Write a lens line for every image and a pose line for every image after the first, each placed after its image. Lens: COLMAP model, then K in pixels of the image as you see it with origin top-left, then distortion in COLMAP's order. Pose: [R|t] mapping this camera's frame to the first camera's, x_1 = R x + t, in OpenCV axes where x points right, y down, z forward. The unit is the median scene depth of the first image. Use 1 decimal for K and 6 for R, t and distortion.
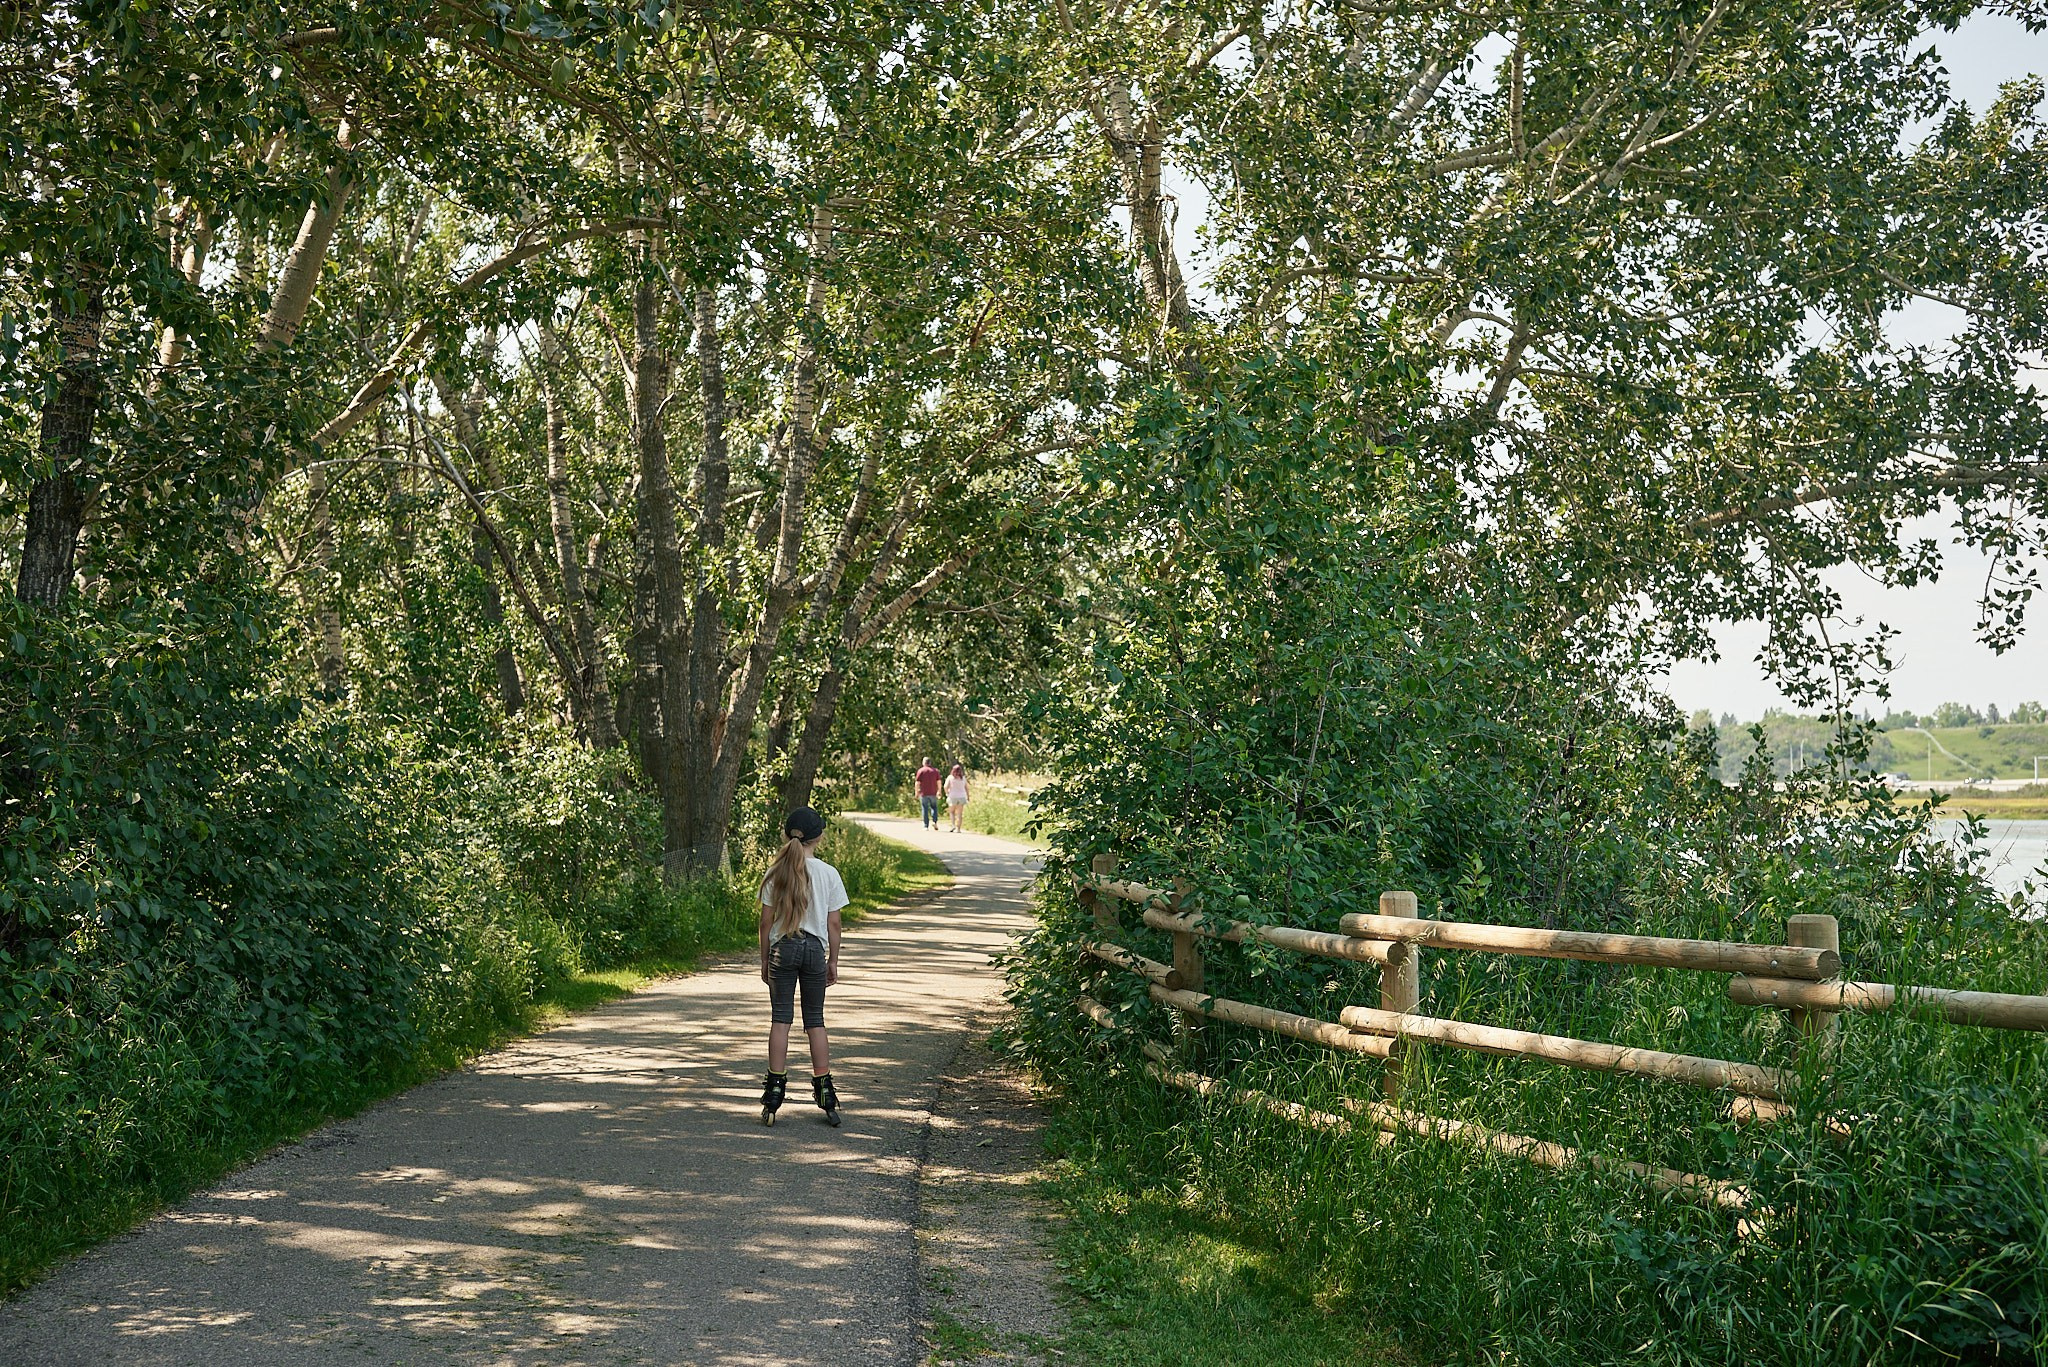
lens RADIAL K [[2346.7, 0, 1015.7], [0, 2346.7, 681.2], [0, 0, 1]] dist [-0.001057, -0.000906]
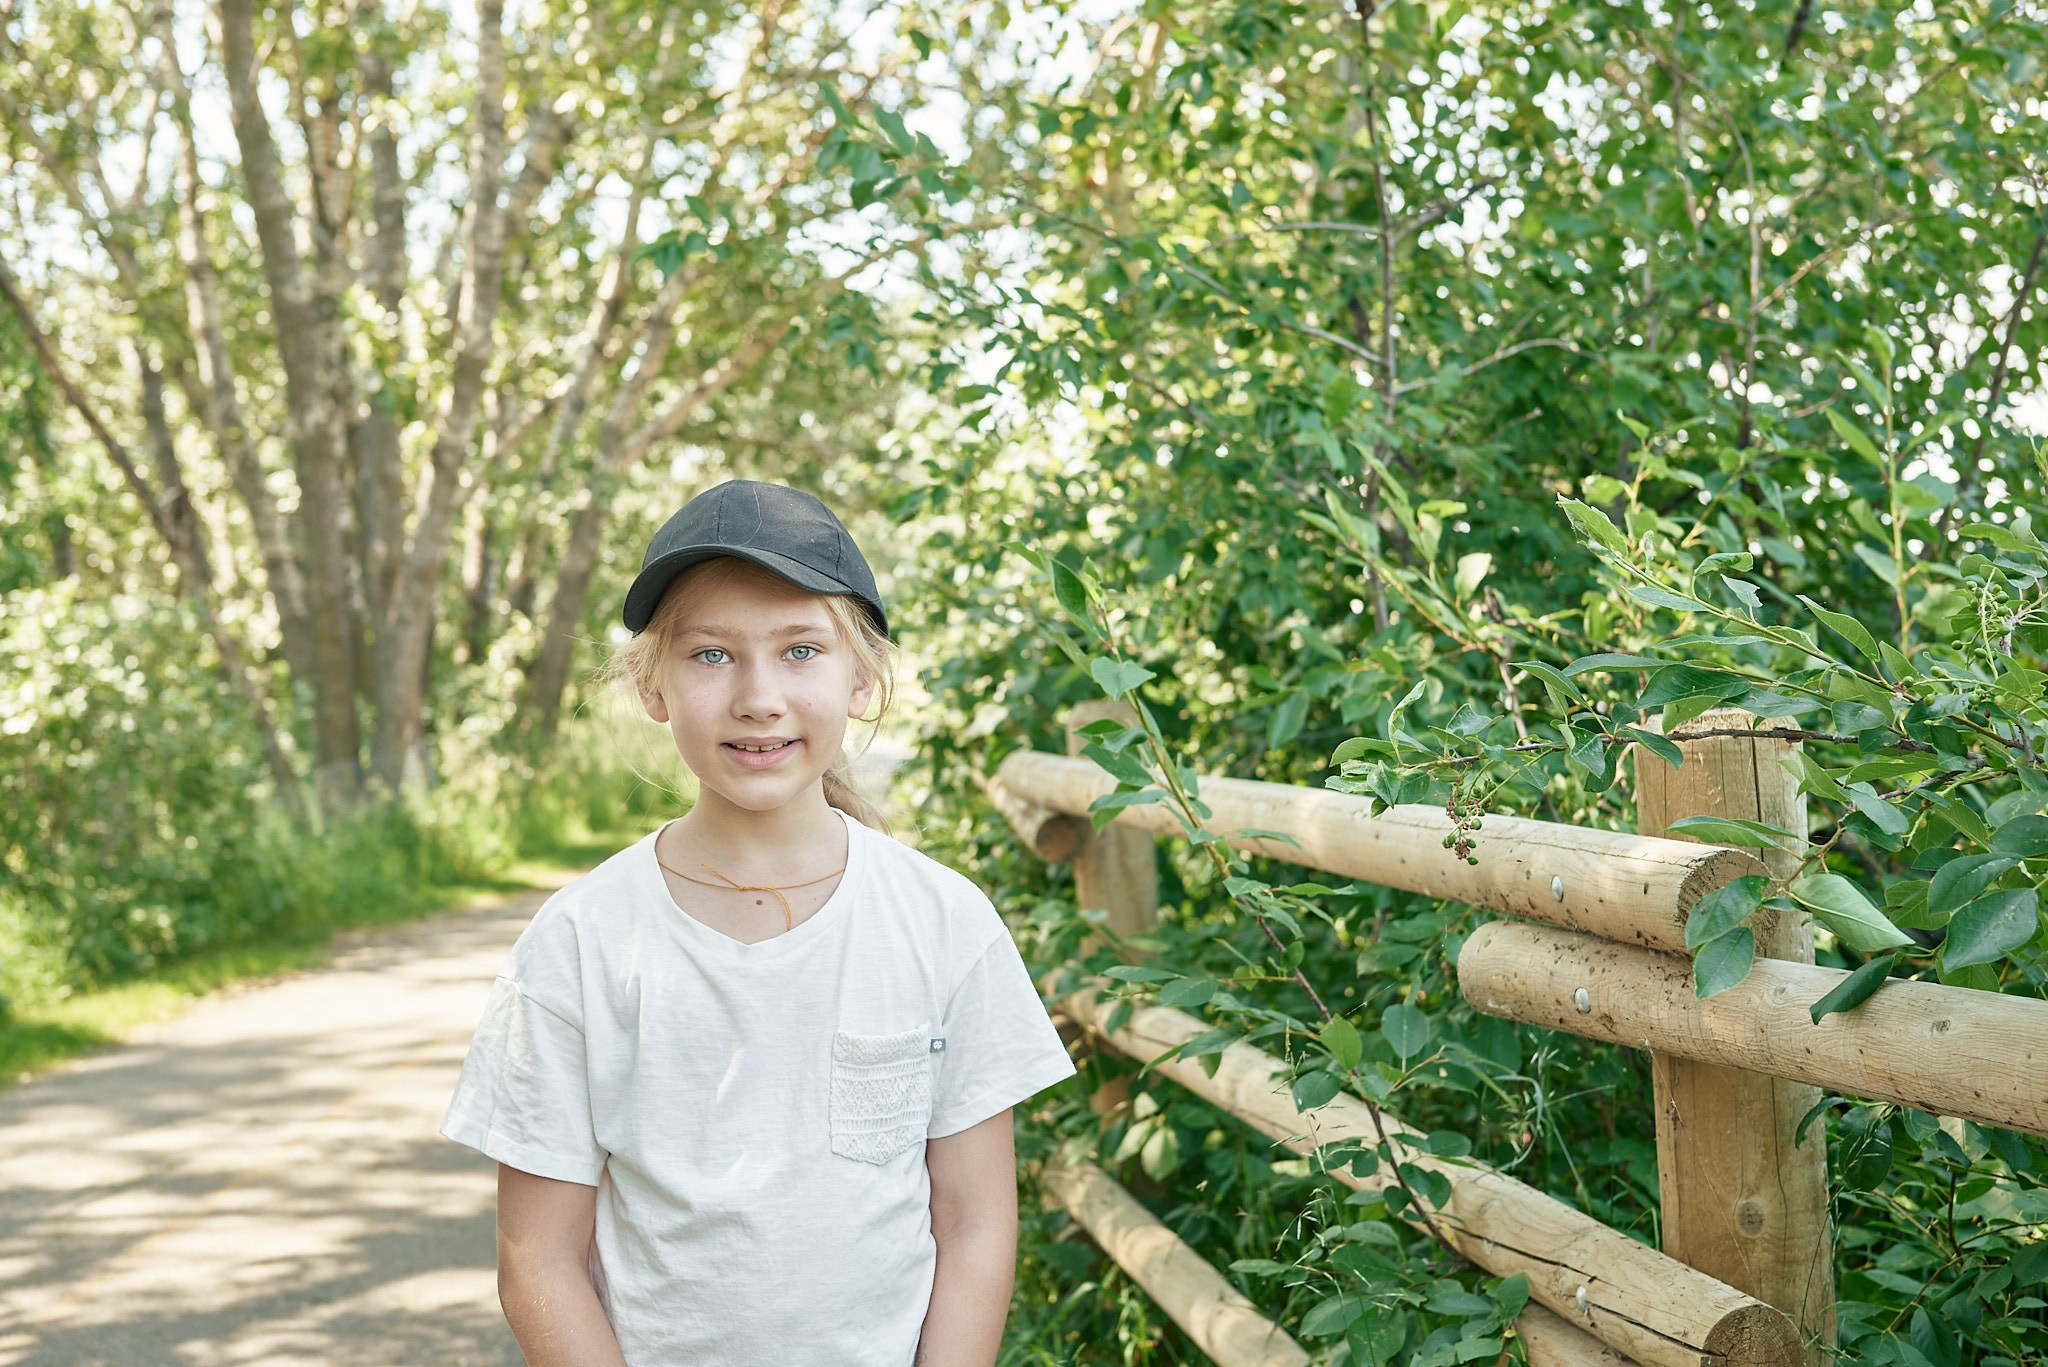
lens RADIAL K [[2346.7, 0, 1015.7], [0, 2346.7, 681.2], [0, 0, 1]] dist [-0.001057, -0.000906]
pose [[0.996665, -0.046435, 0.067109, 0.002941], [0.043437, 0.998022, 0.045455, 0.034305], [-0.069087, -0.042388, 0.996710, 0.418996]]
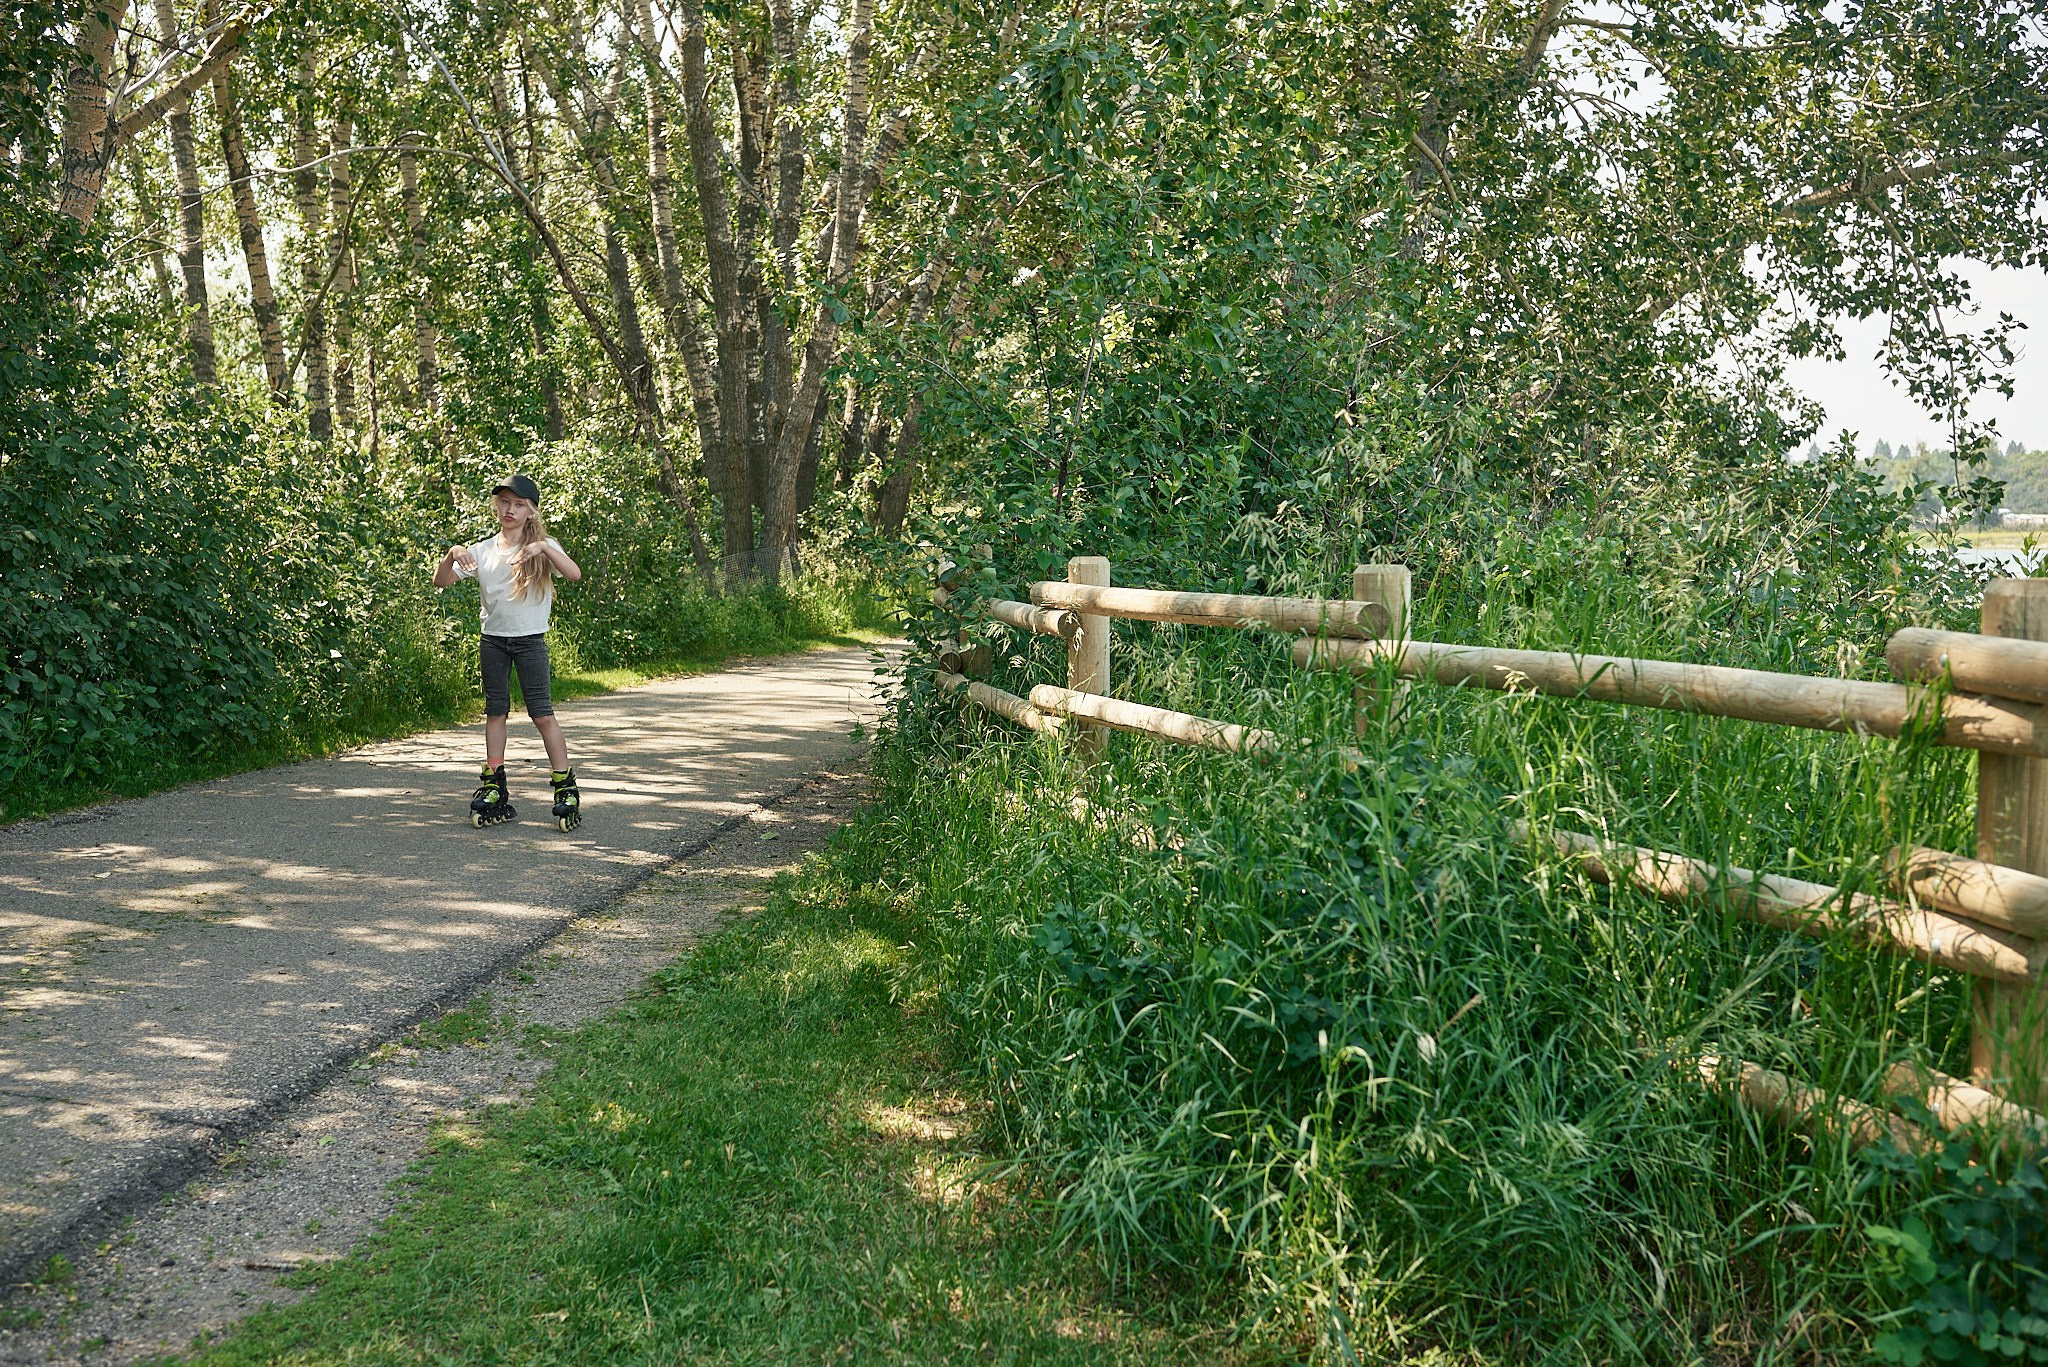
lens RADIAL K [[2346.7, 0, 1015.7], [0, 2346.7, 681.2], [0, 0, 1]] dist [-0.001057, -0.000906]
pose [[0.994373, 0.013623, -0.105055, 0.094426], [-0.001367, 0.993264, 0.115864, 0.014036], [0.105926, -0.115068, 0.987694, 0.048448]]
